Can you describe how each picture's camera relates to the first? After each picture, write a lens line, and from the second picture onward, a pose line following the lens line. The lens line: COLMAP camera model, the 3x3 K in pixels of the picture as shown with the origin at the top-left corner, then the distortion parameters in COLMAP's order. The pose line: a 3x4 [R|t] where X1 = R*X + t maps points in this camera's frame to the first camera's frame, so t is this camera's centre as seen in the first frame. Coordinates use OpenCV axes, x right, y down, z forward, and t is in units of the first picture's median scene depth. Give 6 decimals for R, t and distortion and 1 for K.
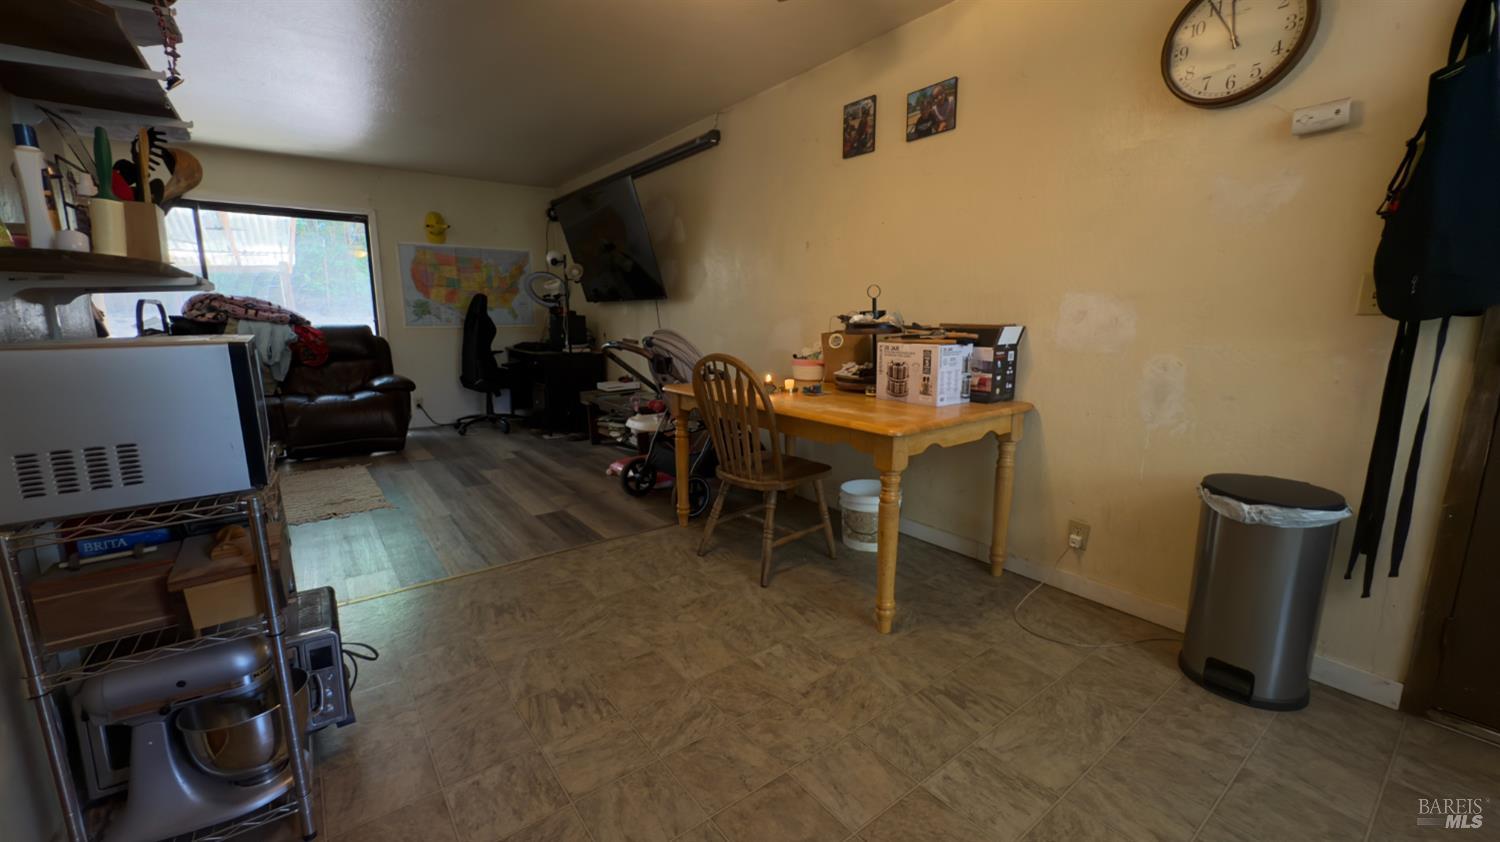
lens RADIAL K [[596.8, 0, 750.4], [0, 596.8, 419.7], [0, 0, 1]] dist [-0.002011, -0.000030]
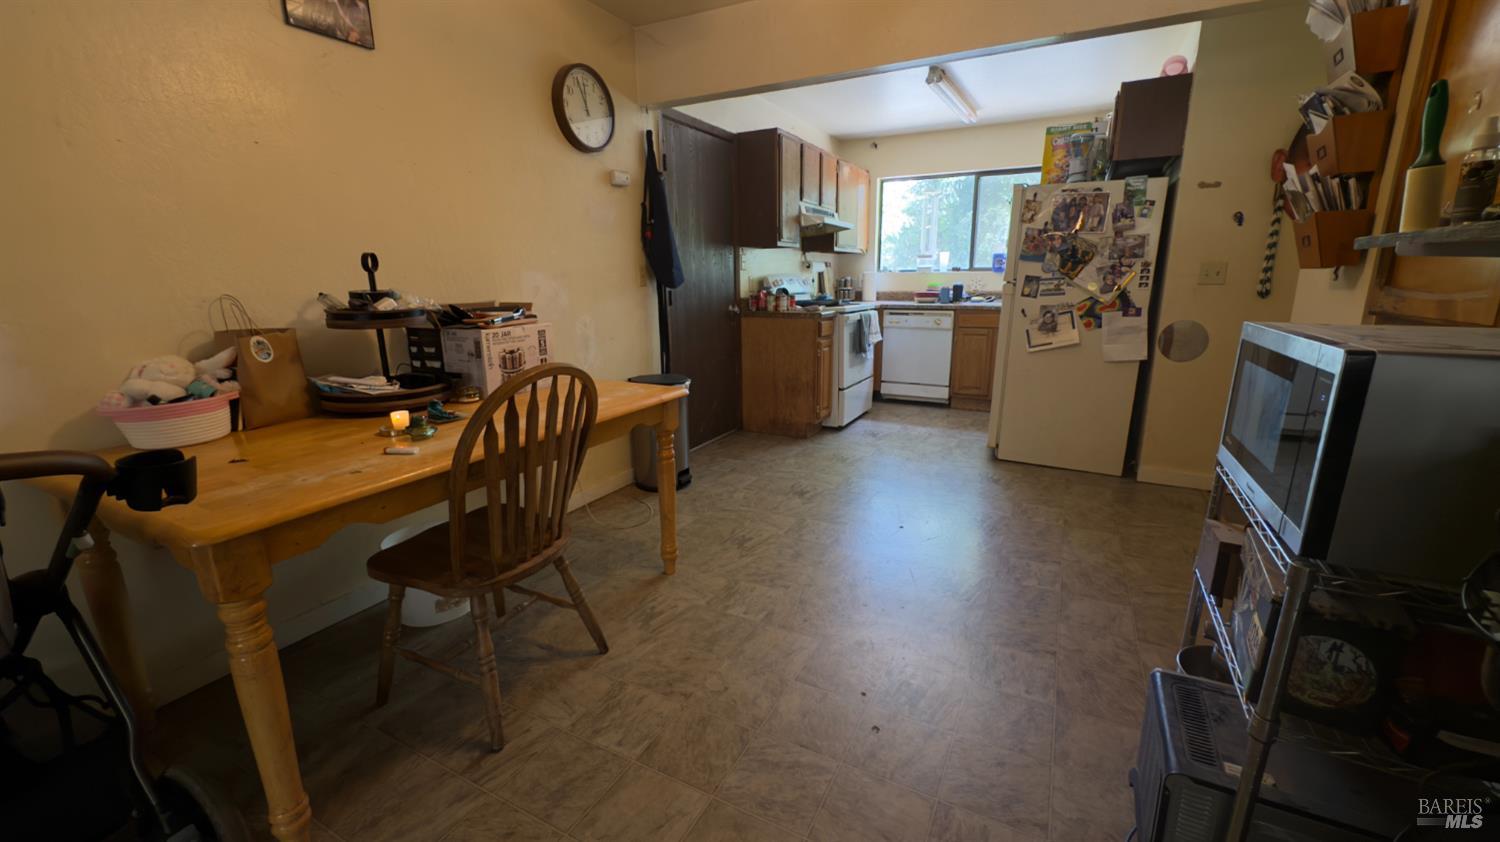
lens RADIAL K [[596.8, 0, 752.8], [0, 596.8, 421.2], [0, 0, 1]] dist [-0.002011, -0.000030]
pose [[-0.419435, -0.210855, 0.882958, -0.688578], [0.169720, 0.937286, 0.304451, -0.205432], [-0.891779, 0.277553, -0.357344, 1.043419]]
